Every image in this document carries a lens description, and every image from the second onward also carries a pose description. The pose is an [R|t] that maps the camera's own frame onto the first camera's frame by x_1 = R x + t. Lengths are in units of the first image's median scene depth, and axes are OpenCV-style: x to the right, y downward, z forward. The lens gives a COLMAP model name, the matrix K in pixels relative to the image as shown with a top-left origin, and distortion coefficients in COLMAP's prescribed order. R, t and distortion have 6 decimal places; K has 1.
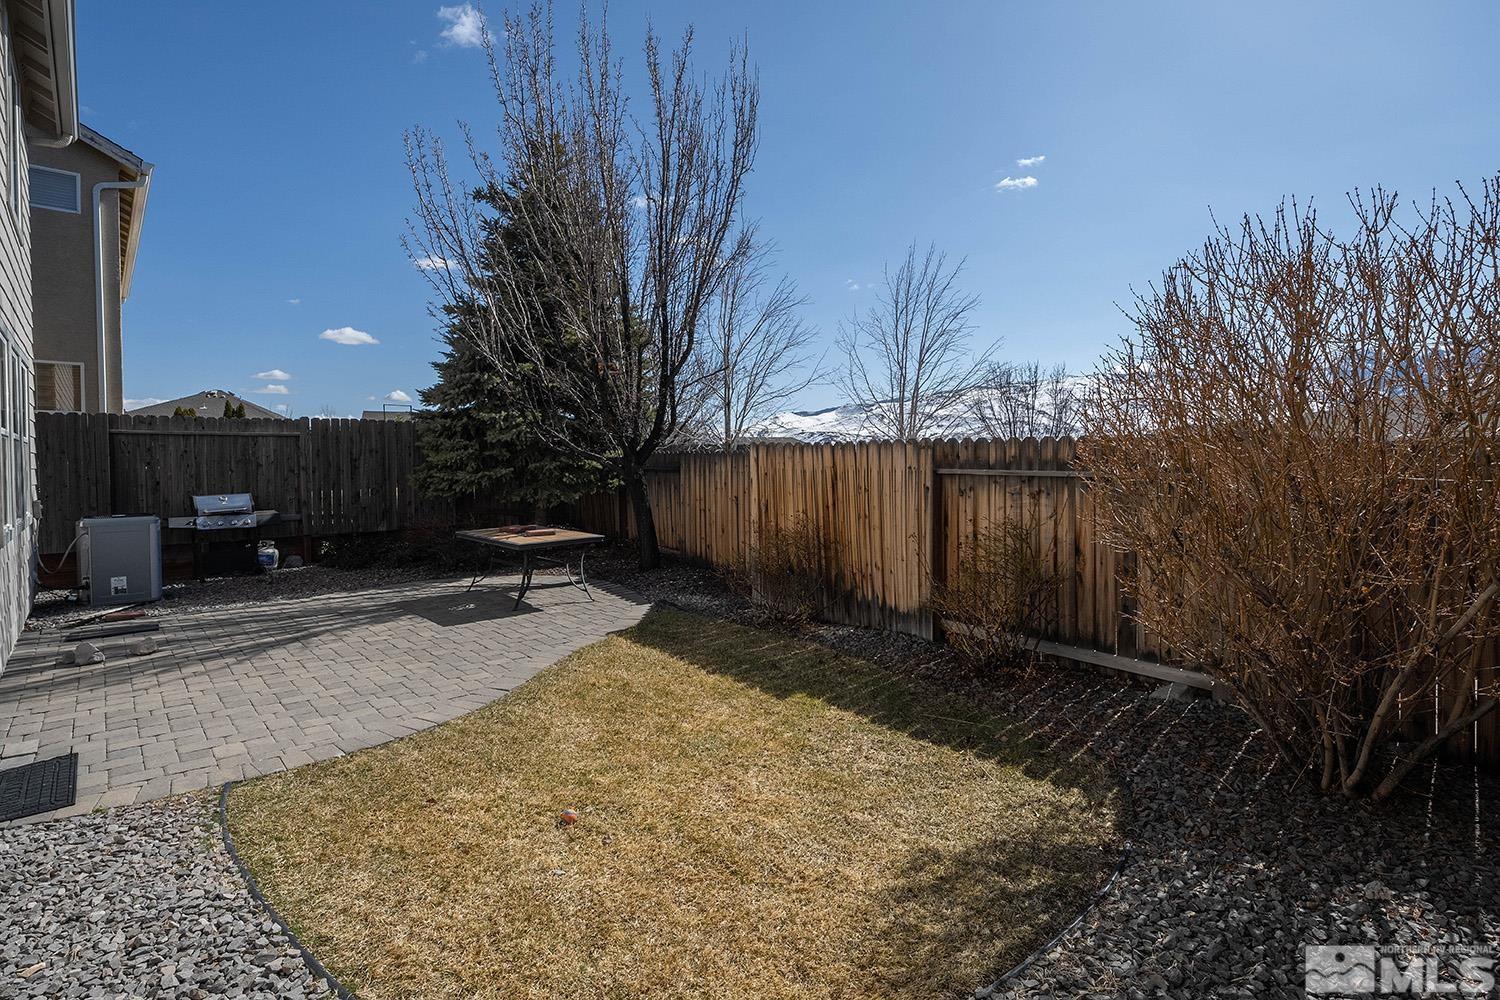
lens RADIAL K [[732.0, 0, 746.0], [0, 732.0, 477.1], [0, 0, 1]] dist [0.006167, -0.005517]
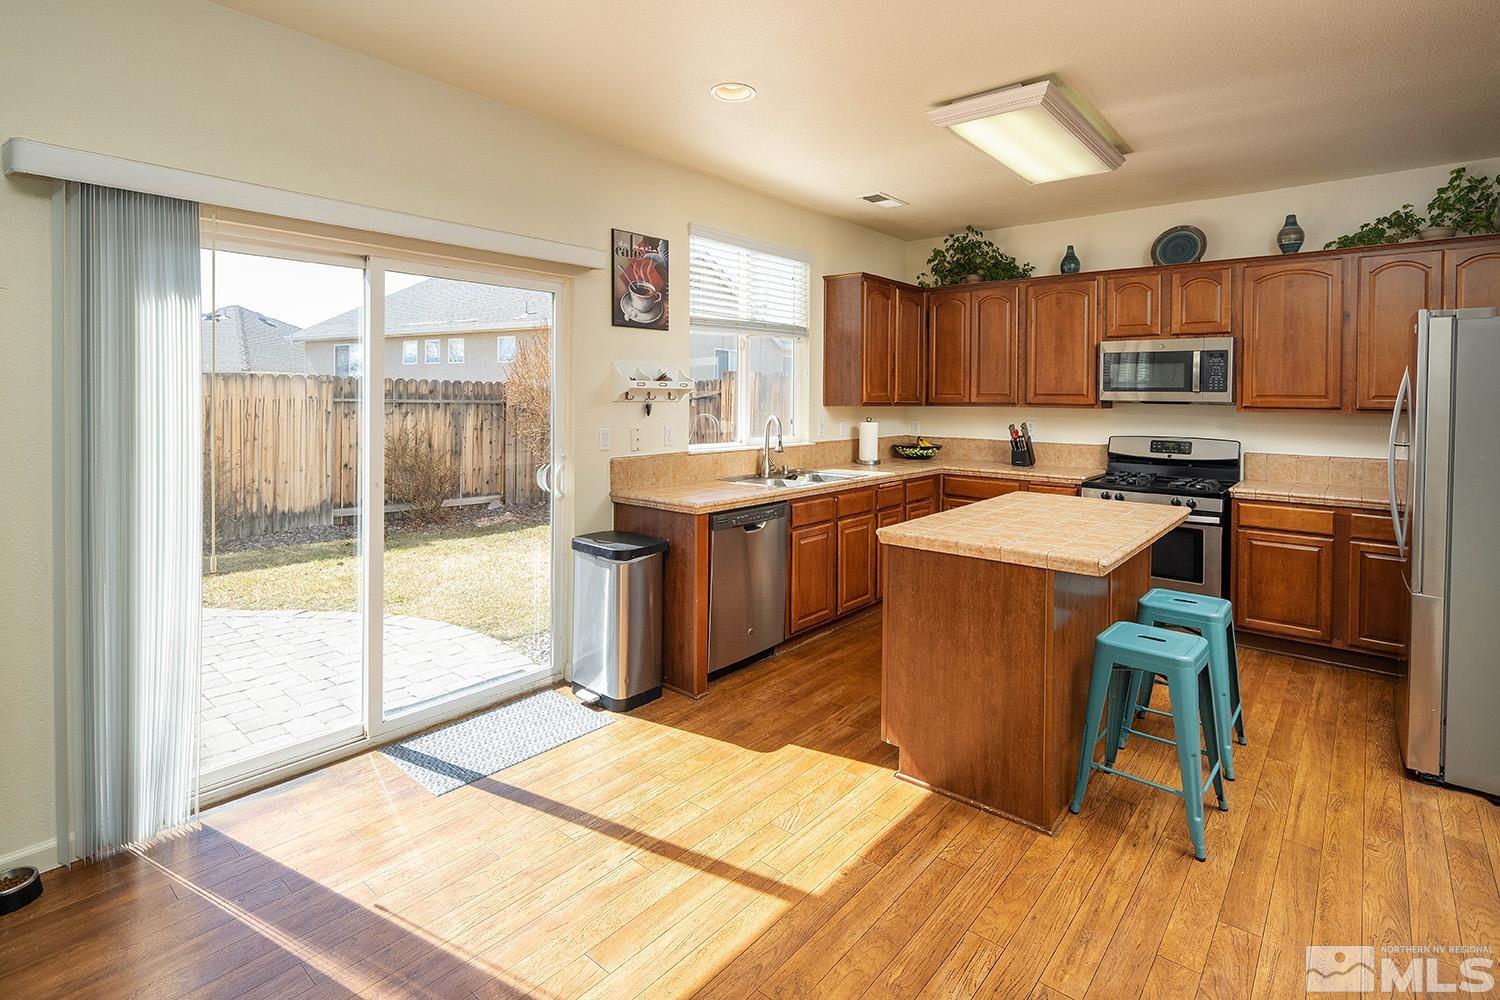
lens RADIAL K [[732.0, 0, 748.3], [0, 732.0, 401.6], [0, 0, 1]] dist [0.006167, -0.005517]
pose [[-0.142161, -0.003226, 0.989838, -1.140078], [0.010589, 0.999933, 0.004780, -0.003184], [-0.989787, 0.011161, -0.142117, 0.413630]]
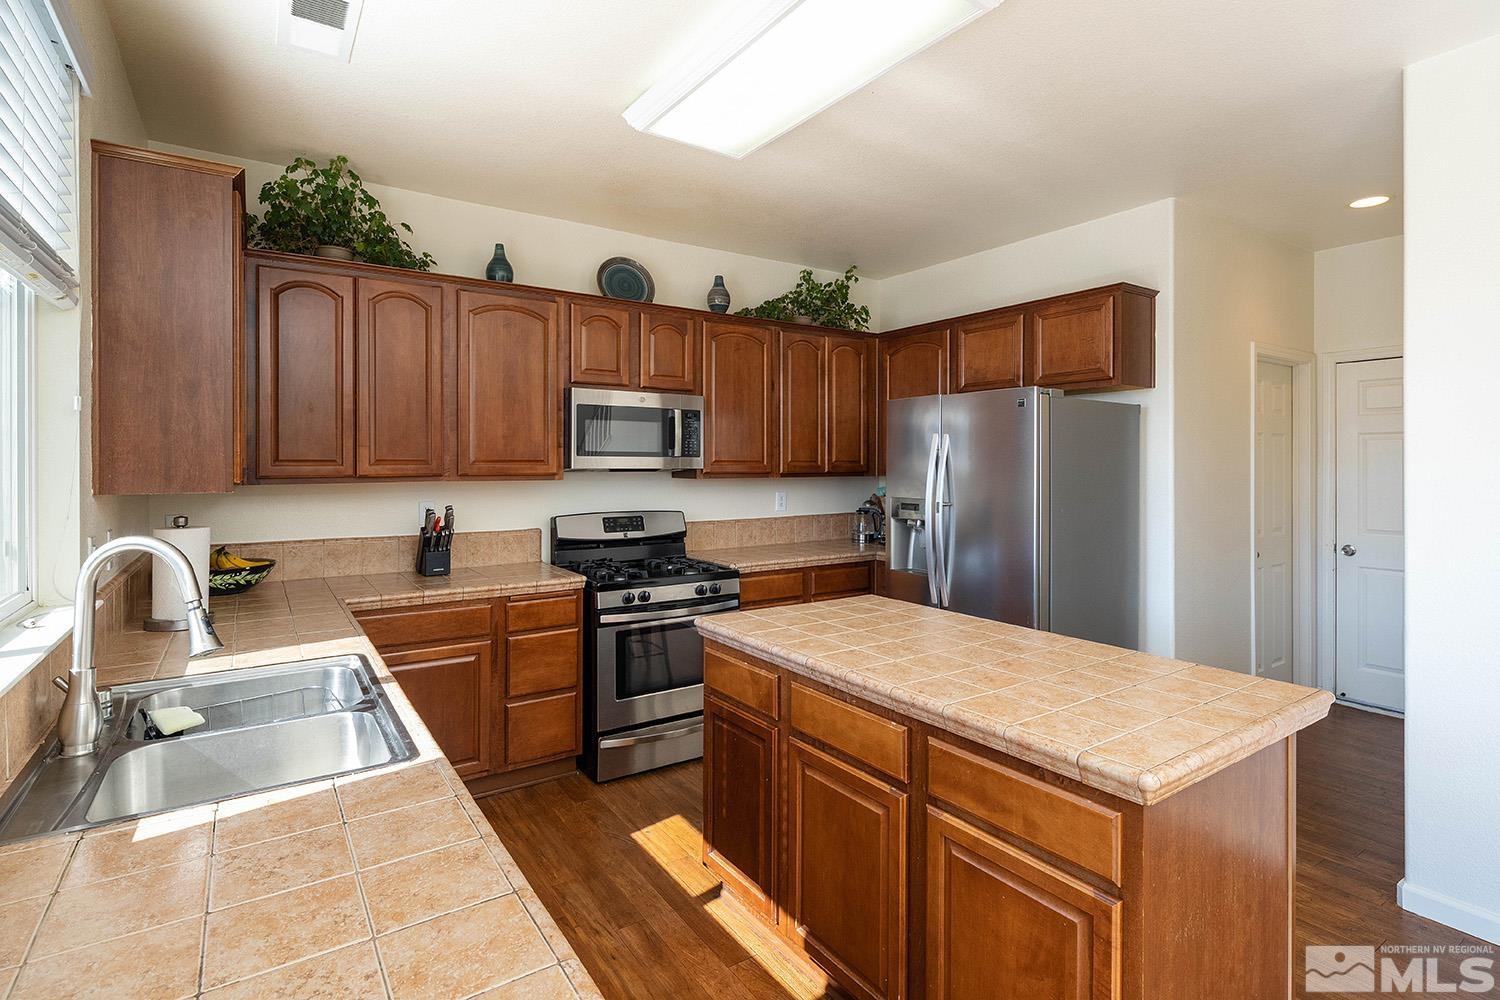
lens RADIAL K [[732.0, 0, 740.2], [0, 732.0, 464.6], [0, 0, 1]] dist [0.006167, -0.005517]
pose [[-0.992024, 0.009418, 0.125700, -0.627508], [0.011738, 0.999774, 0.017730, -0.008054], [-0.125504, 0.019064, -0.991910, 0.476569]]
